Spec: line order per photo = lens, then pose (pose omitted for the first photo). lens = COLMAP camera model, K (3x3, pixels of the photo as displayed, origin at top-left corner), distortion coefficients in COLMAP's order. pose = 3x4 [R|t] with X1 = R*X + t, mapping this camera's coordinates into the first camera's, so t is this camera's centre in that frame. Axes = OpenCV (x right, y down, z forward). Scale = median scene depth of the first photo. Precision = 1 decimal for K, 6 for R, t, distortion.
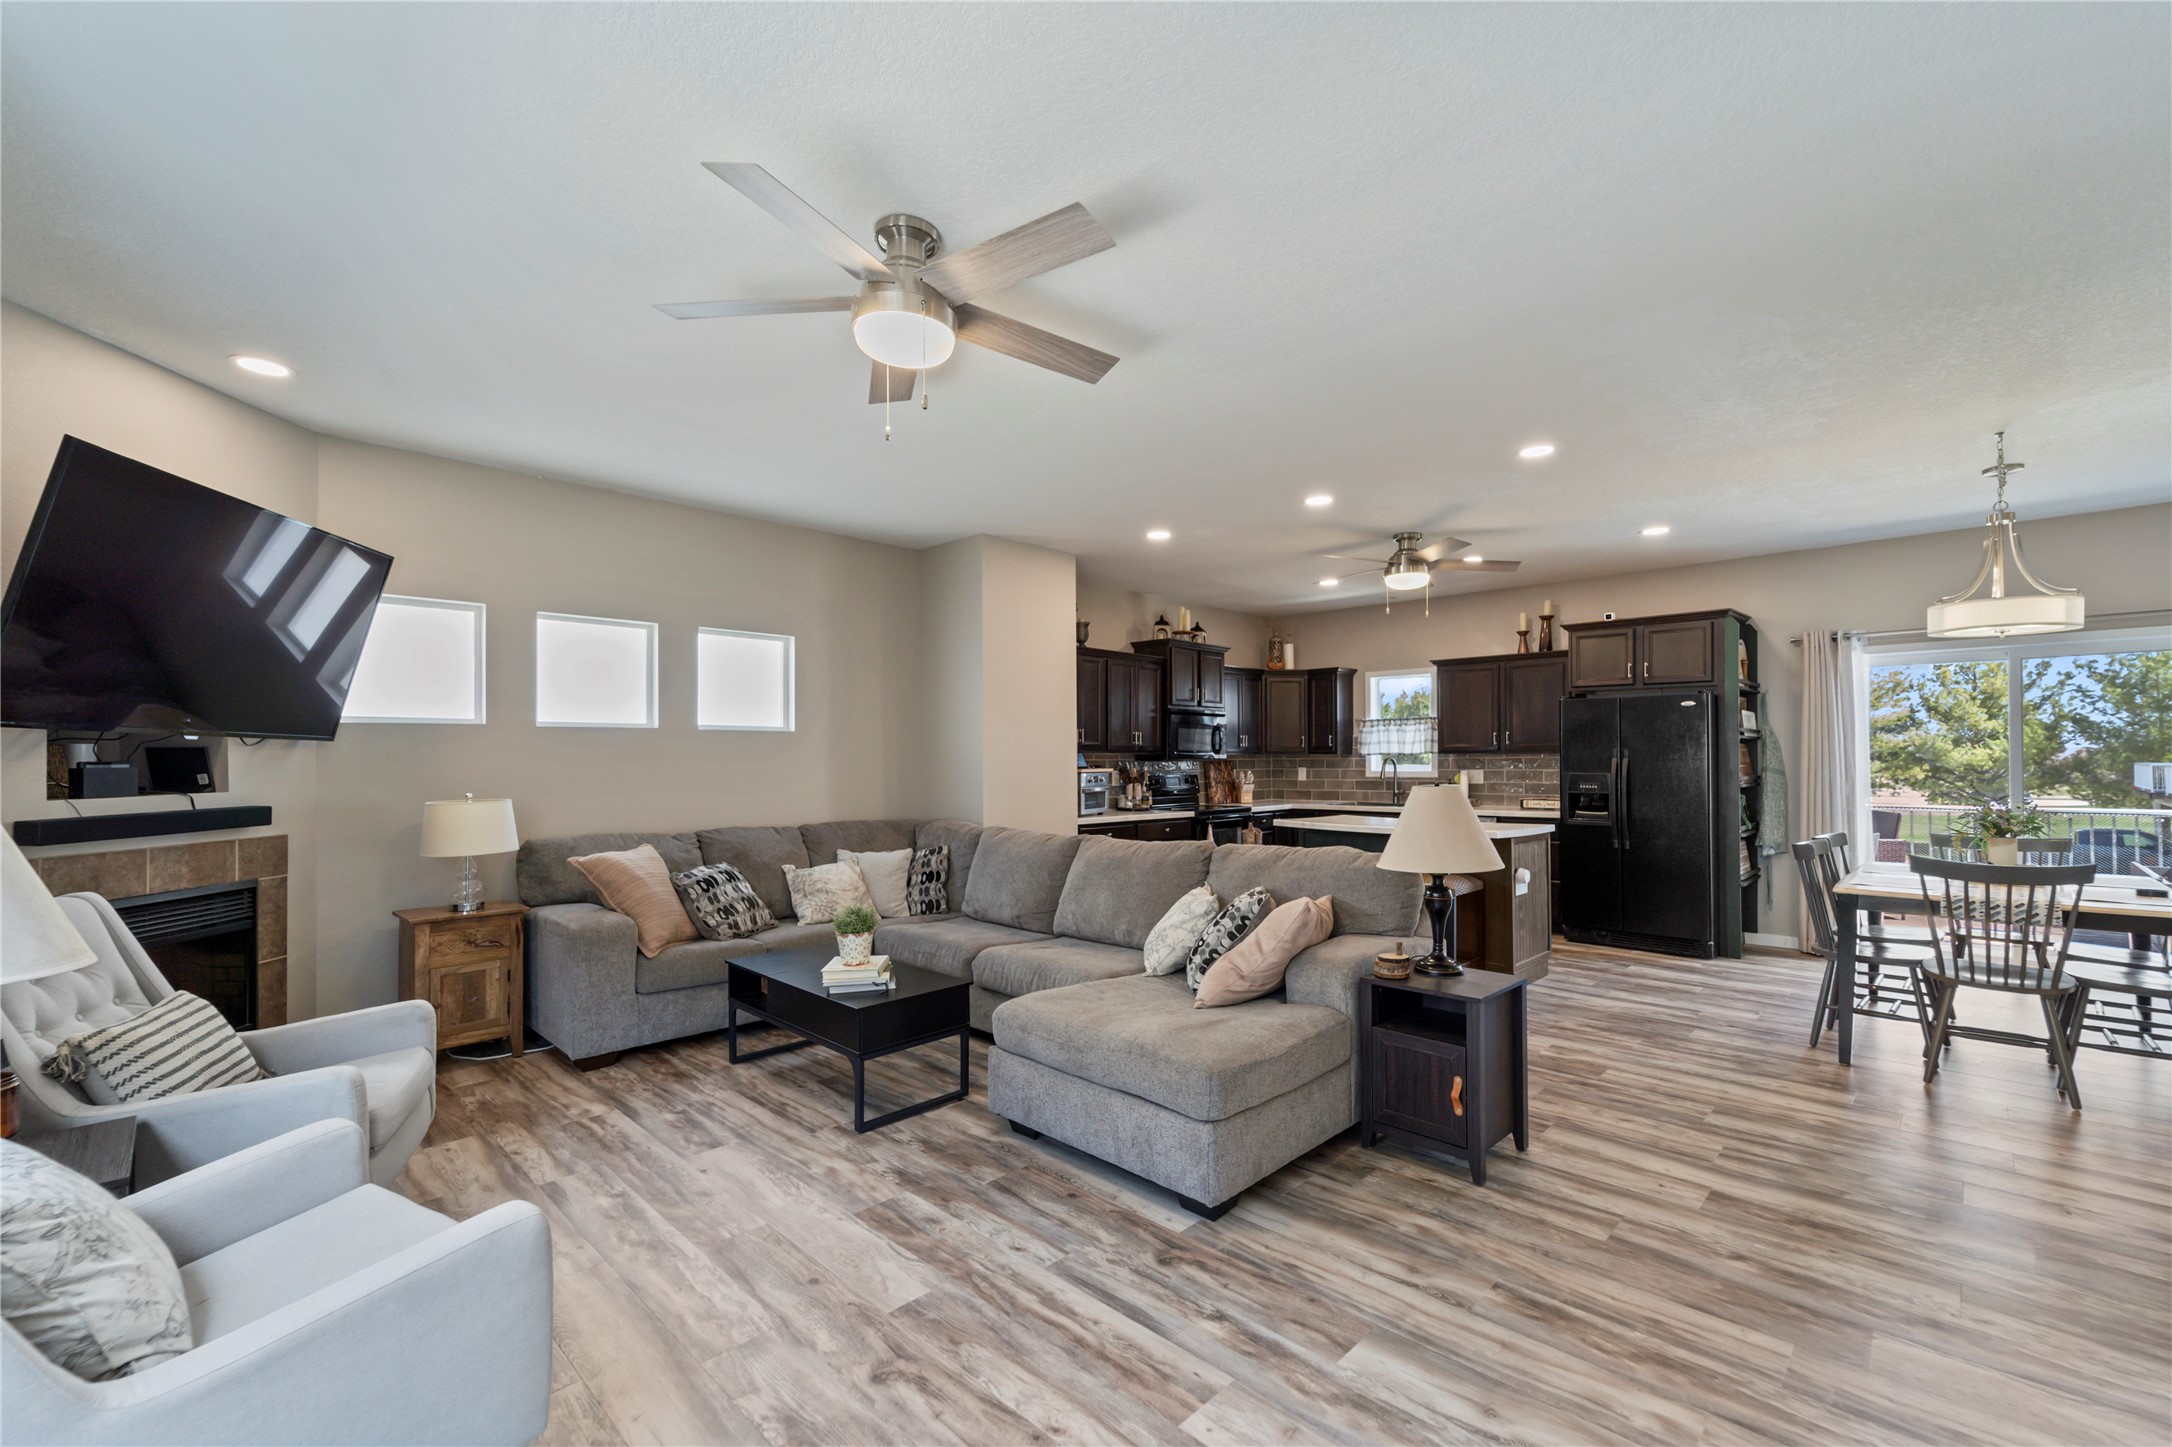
lens RADIAL K [[898.5, 0, 1100.7], [0, 898.5, 754.0], [0, 0, 1]] dist [0.003199, -0.001259]
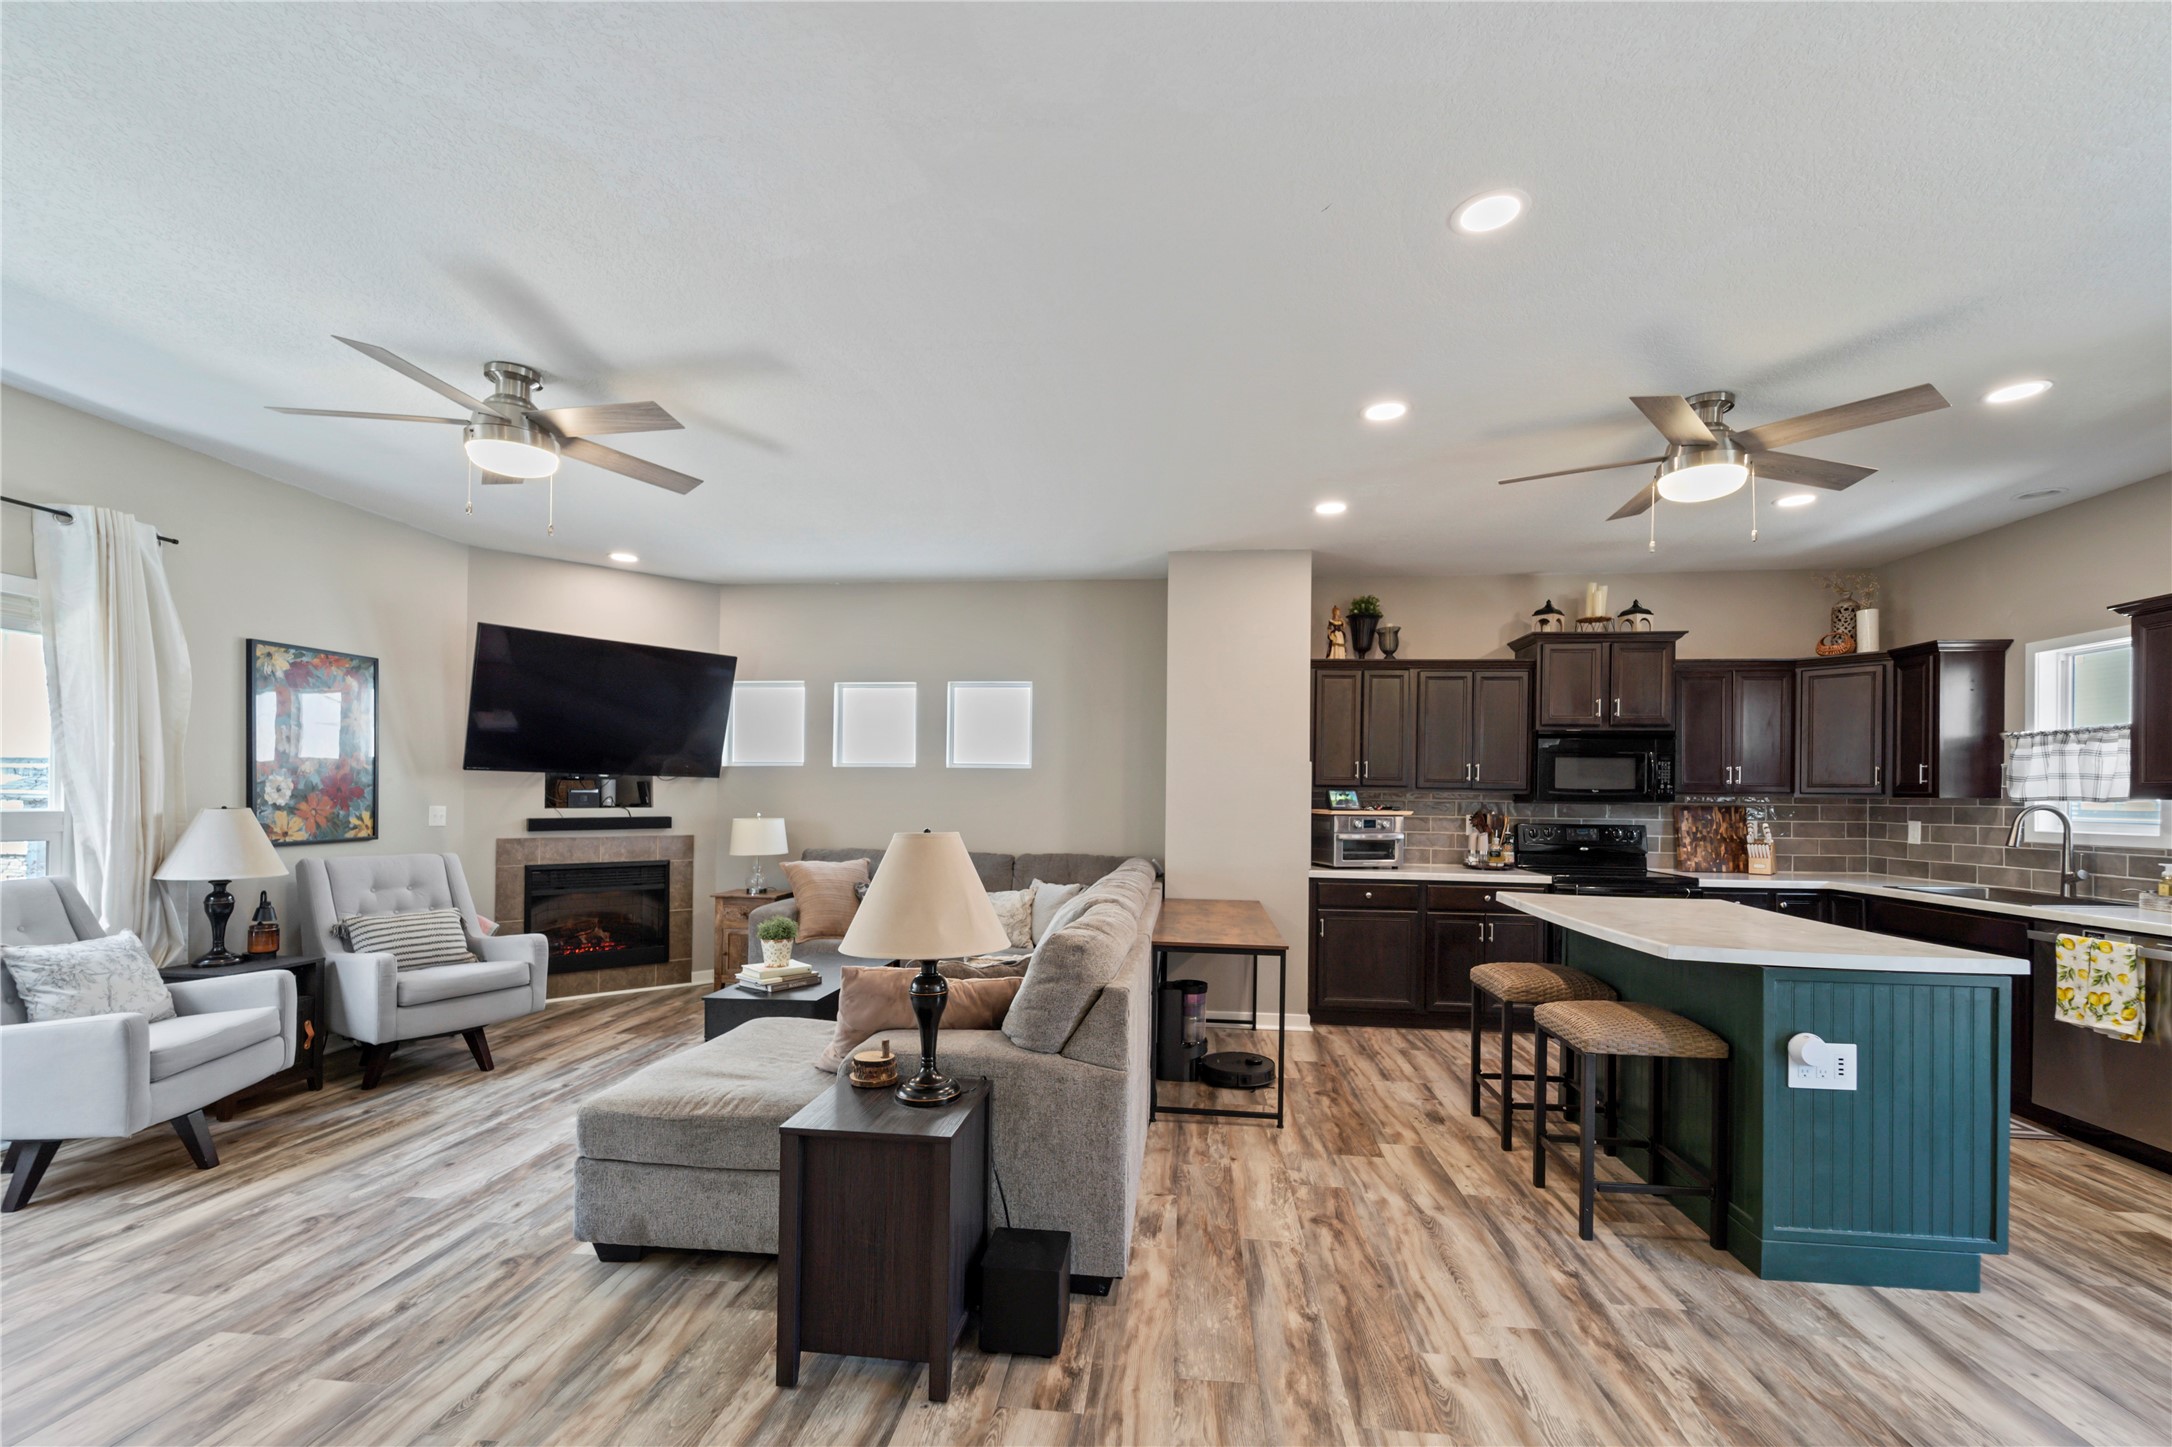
lens RADIAL K [[898.5, 0, 1092.3], [0, 898.5, 799.1], [0, 0, 1]] dist [0.003199, -0.001259]
pose [[0.624072, 0.014665, -0.781229, 0.489127], [-0.008850, 0.999892, 0.011700, -0.000611], [0.781316, -0.000388, 0.624135, 0.318903]]
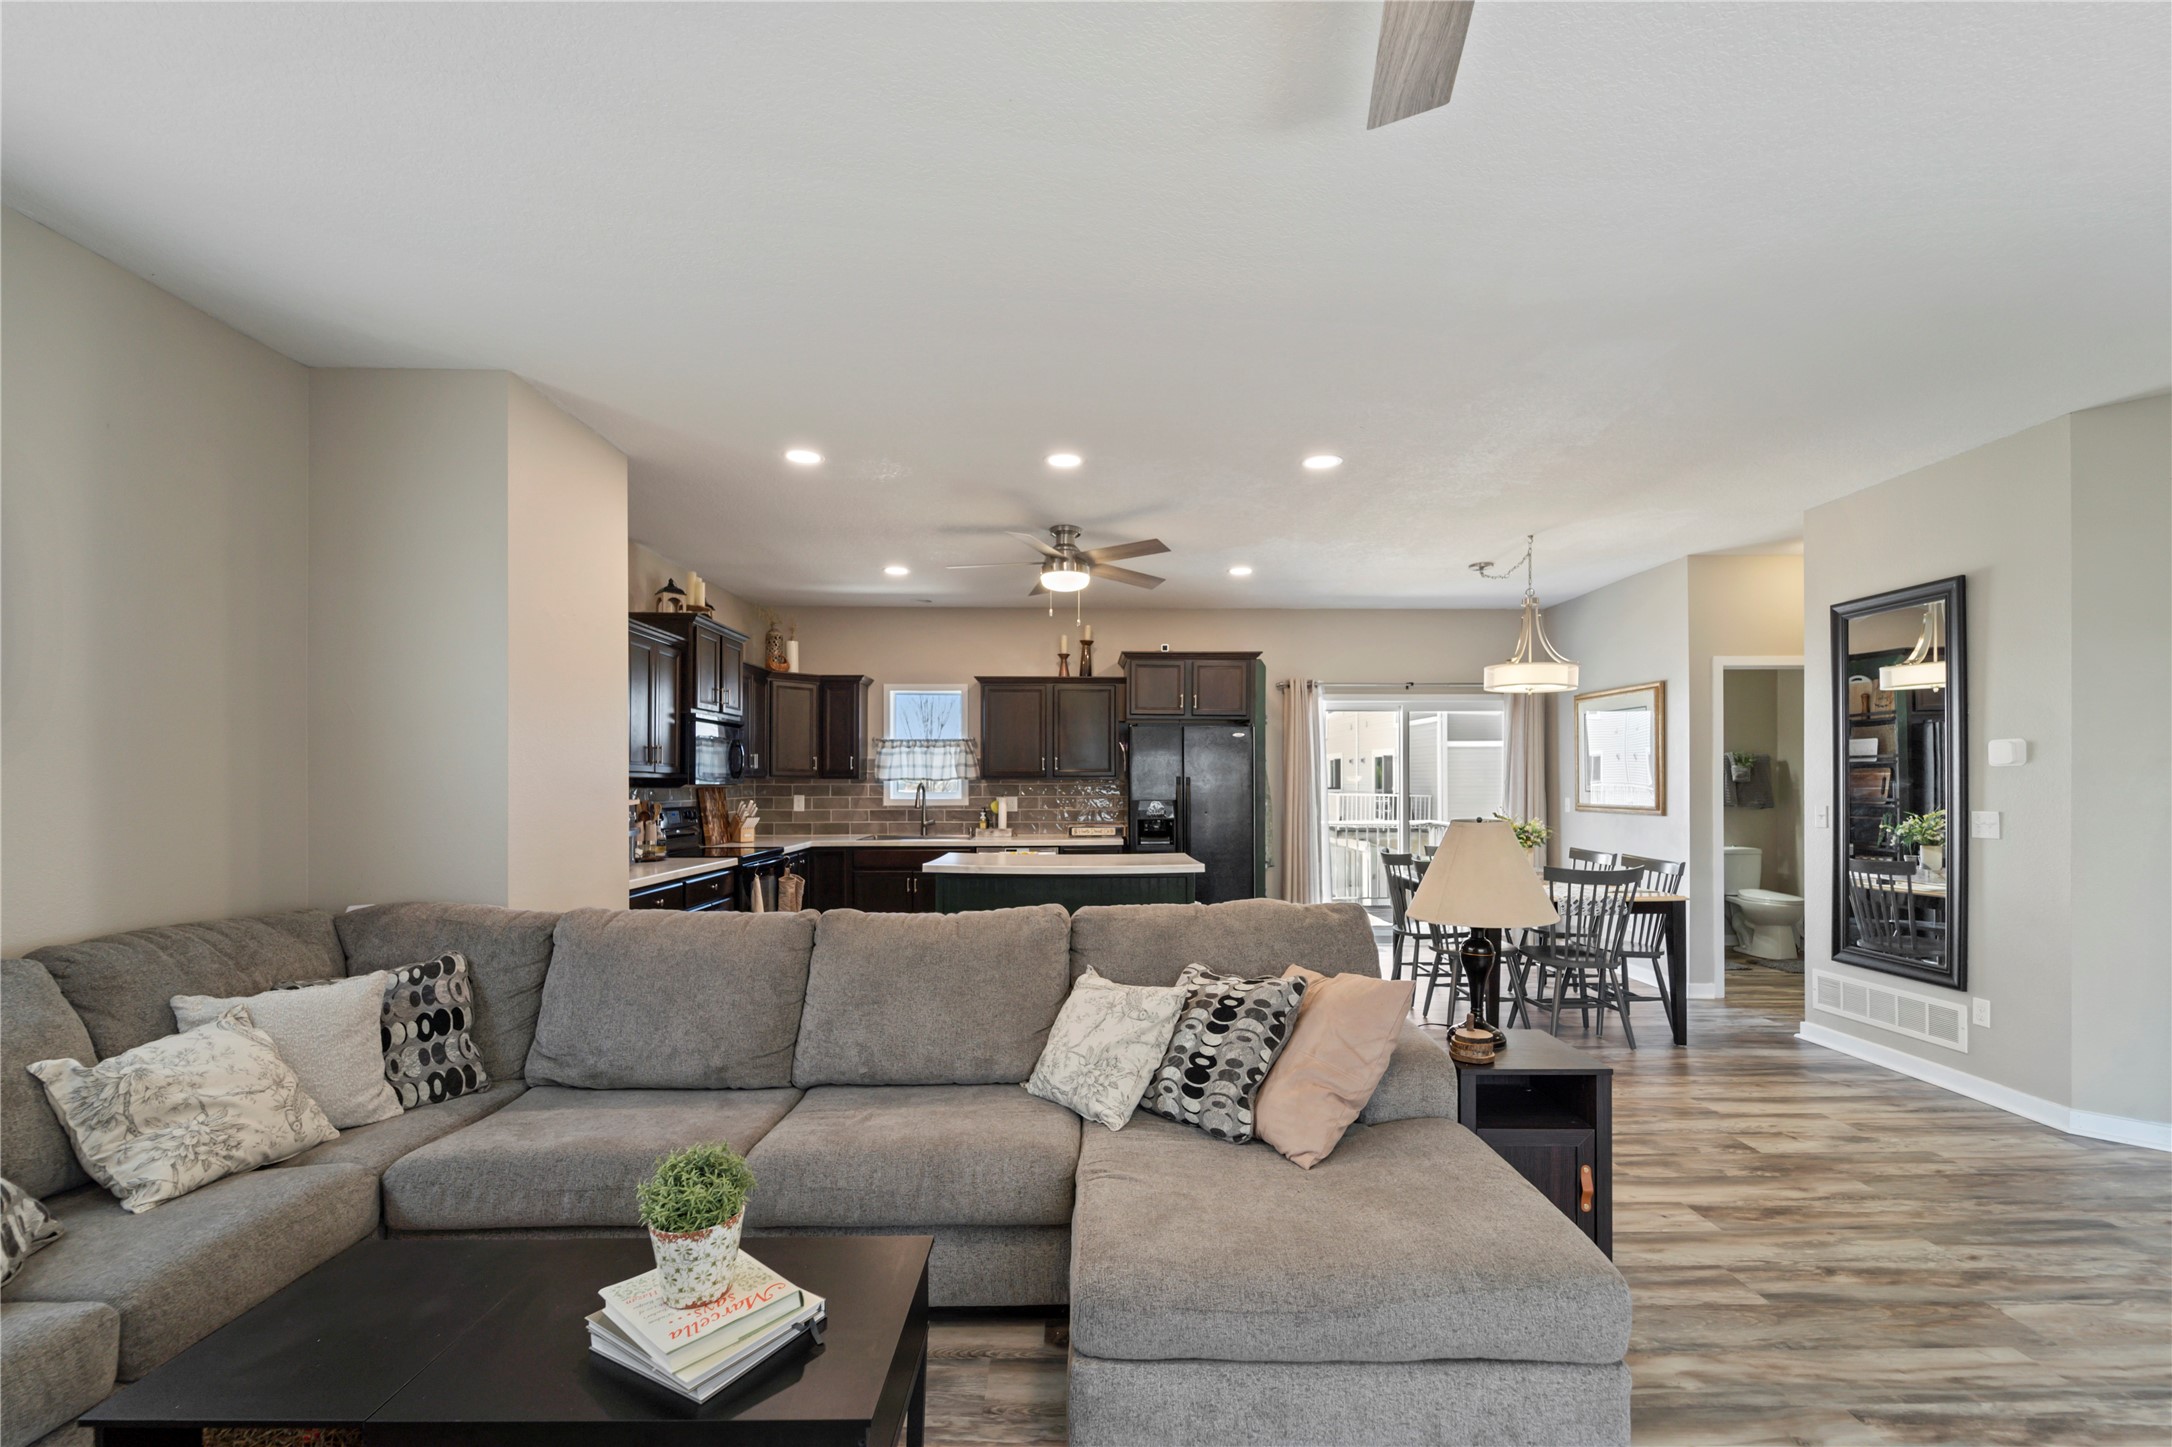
lens RADIAL K [[898.5, 0, 1099.5], [0, 898.5, 785.8], [0, 0, 1]] dist [0.003199, -0.001259]
pose [[0.712467, 0.000062, 0.701705, -0.224612], [-0.006389, 0.999959, 0.006399, 0.000167], [-0.701676, -0.009042, 0.712439, 0.313244]]
